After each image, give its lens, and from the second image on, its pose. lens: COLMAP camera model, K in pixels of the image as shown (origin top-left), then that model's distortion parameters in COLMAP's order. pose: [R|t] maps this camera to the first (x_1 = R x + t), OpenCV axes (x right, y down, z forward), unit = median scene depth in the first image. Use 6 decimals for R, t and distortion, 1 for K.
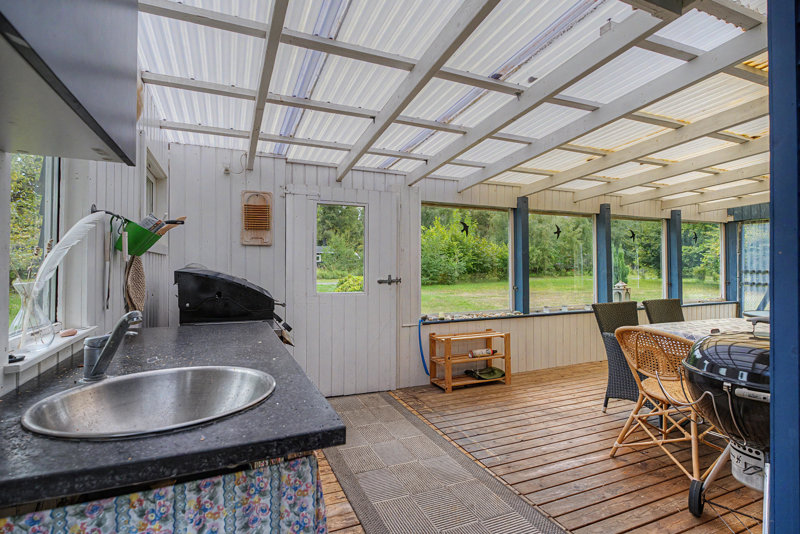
lens RADIAL K [[413.1, 0, 400.0], [0, 413.1, 267.0], [0, 0, 1]] dist [0.000097, 0.000015]
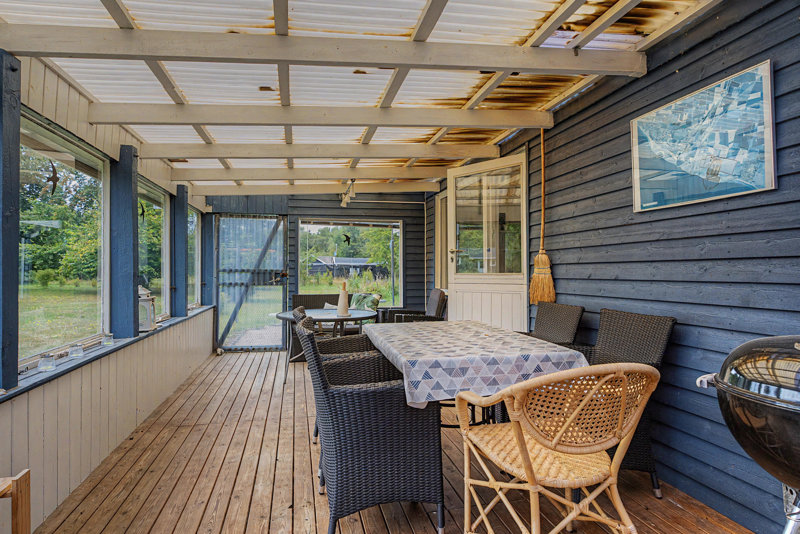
lens RADIAL K [[428.6, 0, 400.0], [0, 428.6, 267.0], [0, 0, 1]] dist [-0.000047, 0.000075]
pose [[0.191615, 0.004366, 0.981460, 0.006786], [0.006759, 0.999961, -0.005768, 0.010990], [-0.981447, 0.007739, 0.191578, 0.446758]]
